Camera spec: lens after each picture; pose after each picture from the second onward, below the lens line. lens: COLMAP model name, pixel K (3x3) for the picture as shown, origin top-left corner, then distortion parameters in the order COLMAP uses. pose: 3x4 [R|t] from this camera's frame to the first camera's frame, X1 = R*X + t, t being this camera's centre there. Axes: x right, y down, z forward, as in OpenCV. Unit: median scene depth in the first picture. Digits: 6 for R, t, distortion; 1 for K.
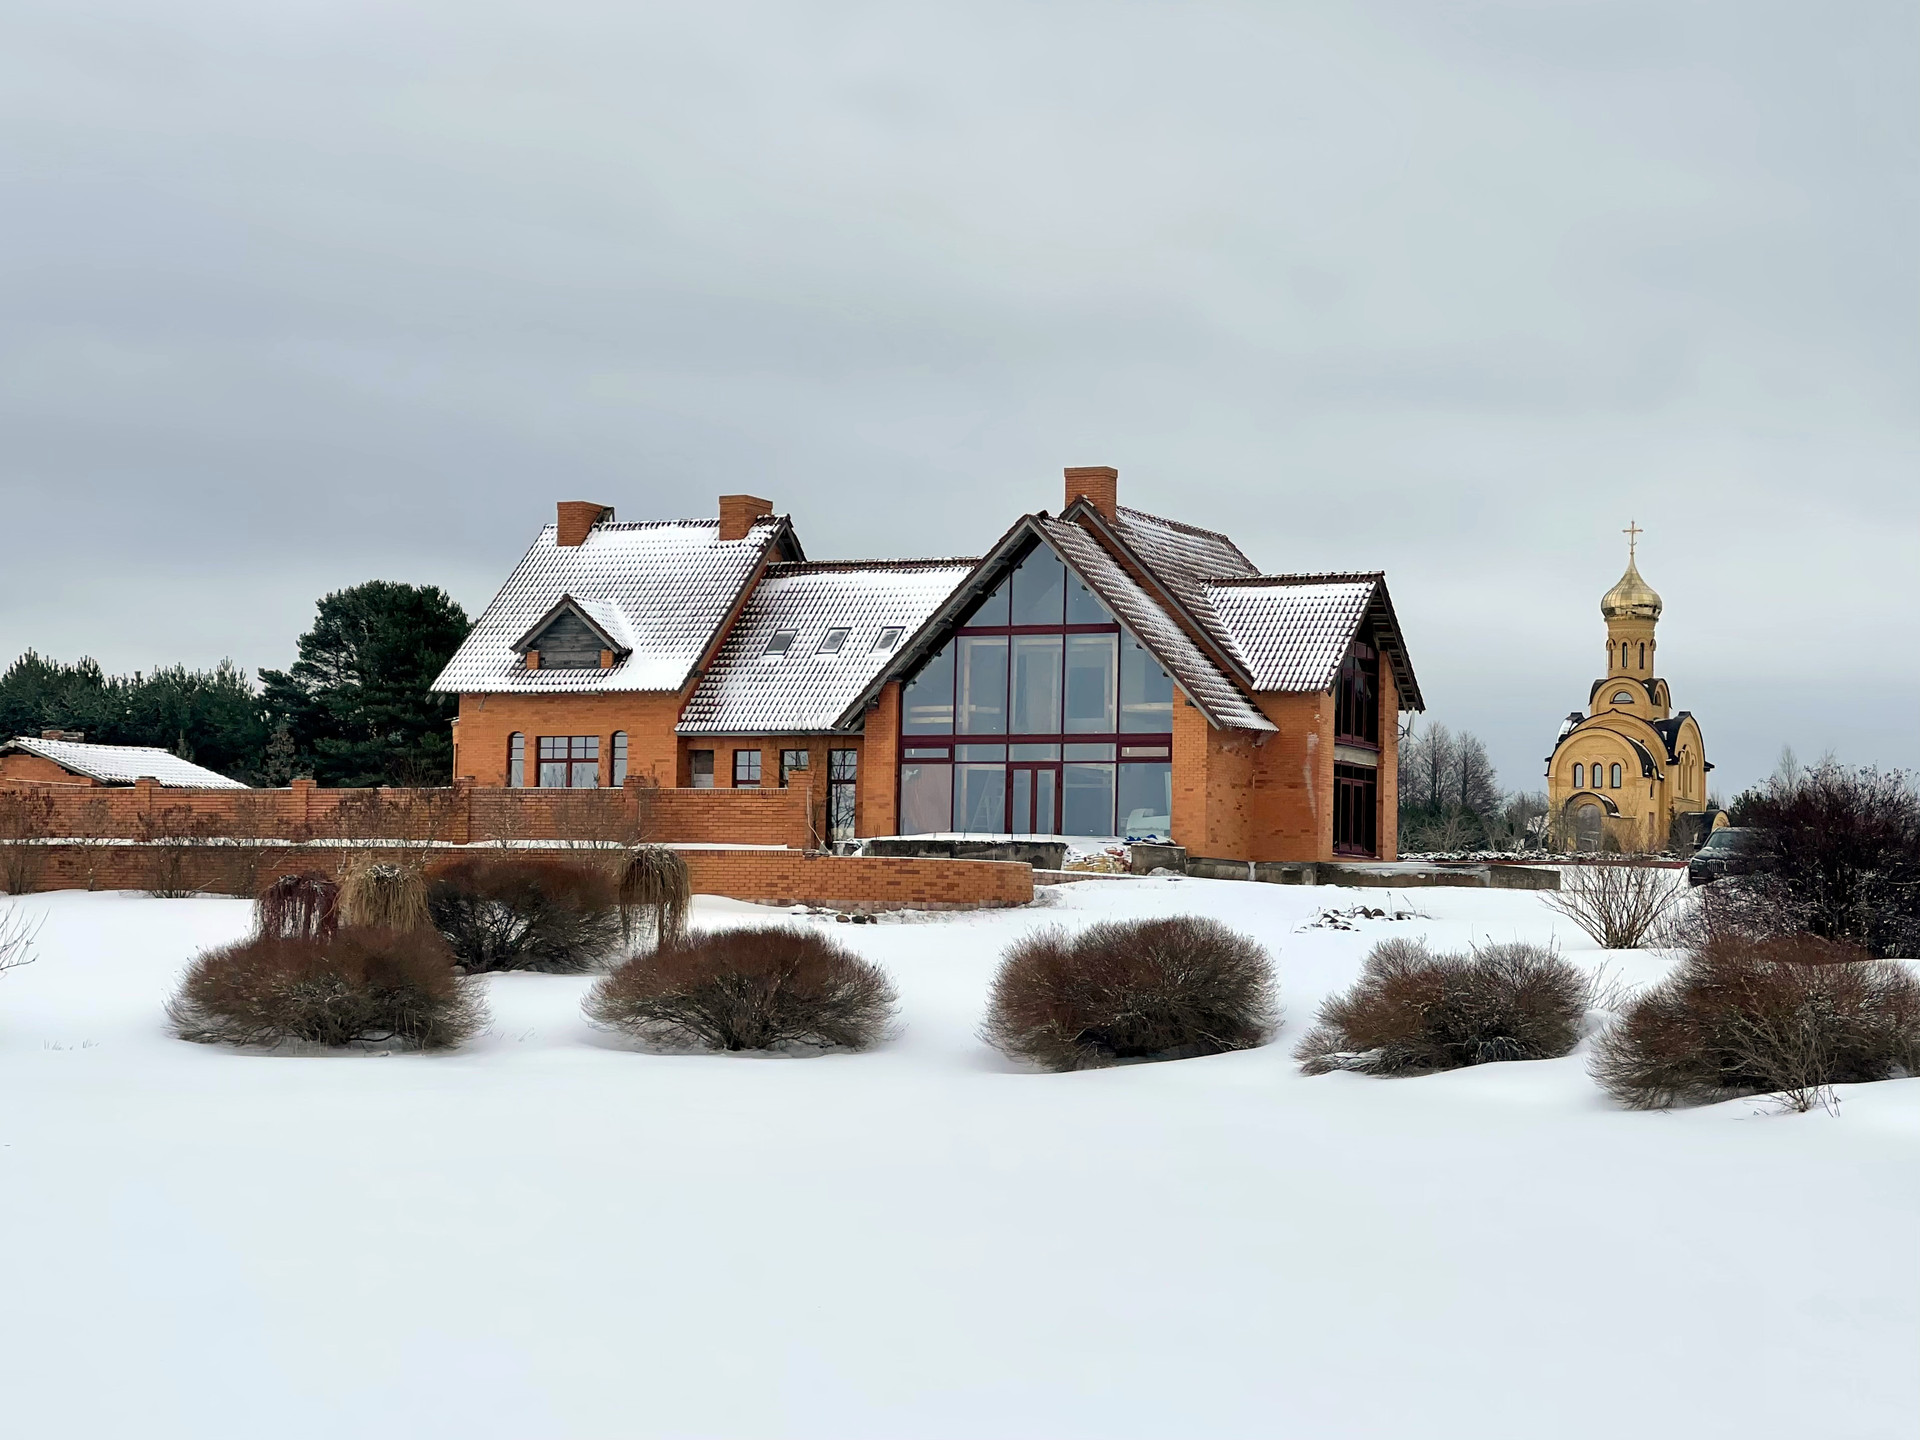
lens RADIAL K [[3633.4, 0, 960.0], [0, 3633.4, 720.0], [0, 0, 1]] dist [0.050096, 0.087215]
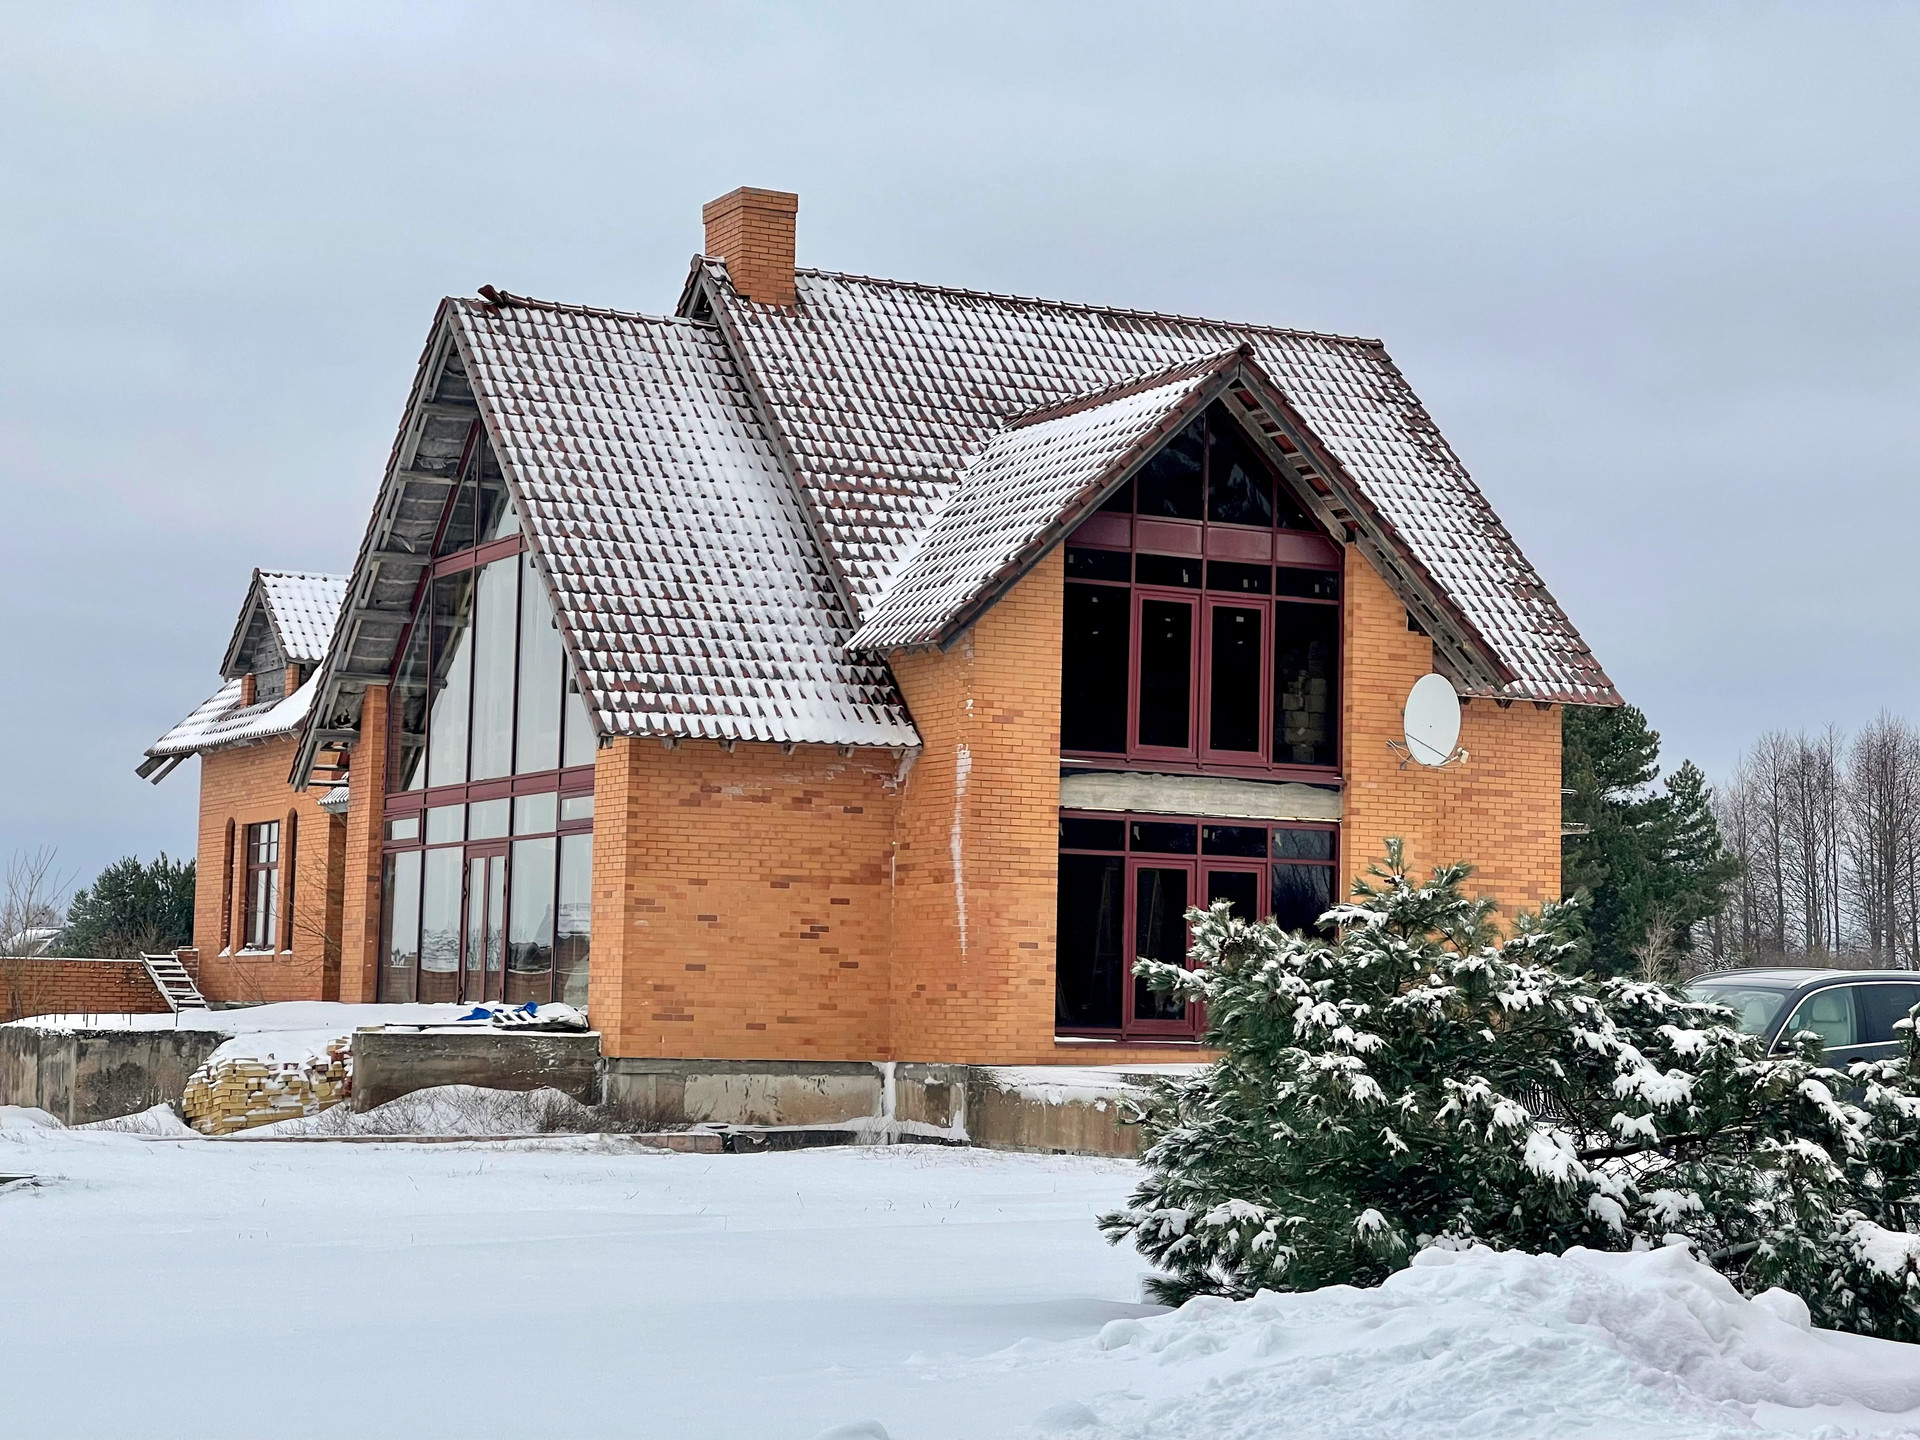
lens RADIAL K [[3468.1, 0, 960.0], [0, 3468.1, 688.9], [0, 0, 1]] dist [0.194244, 0.062578]
pose [[0.817284, -0.059403, -0.573165, 0.297408], [0.035247, 0.997963, -0.053169, 0.016700], [0.575156, 0.023252, 0.817713, 0.634421]]
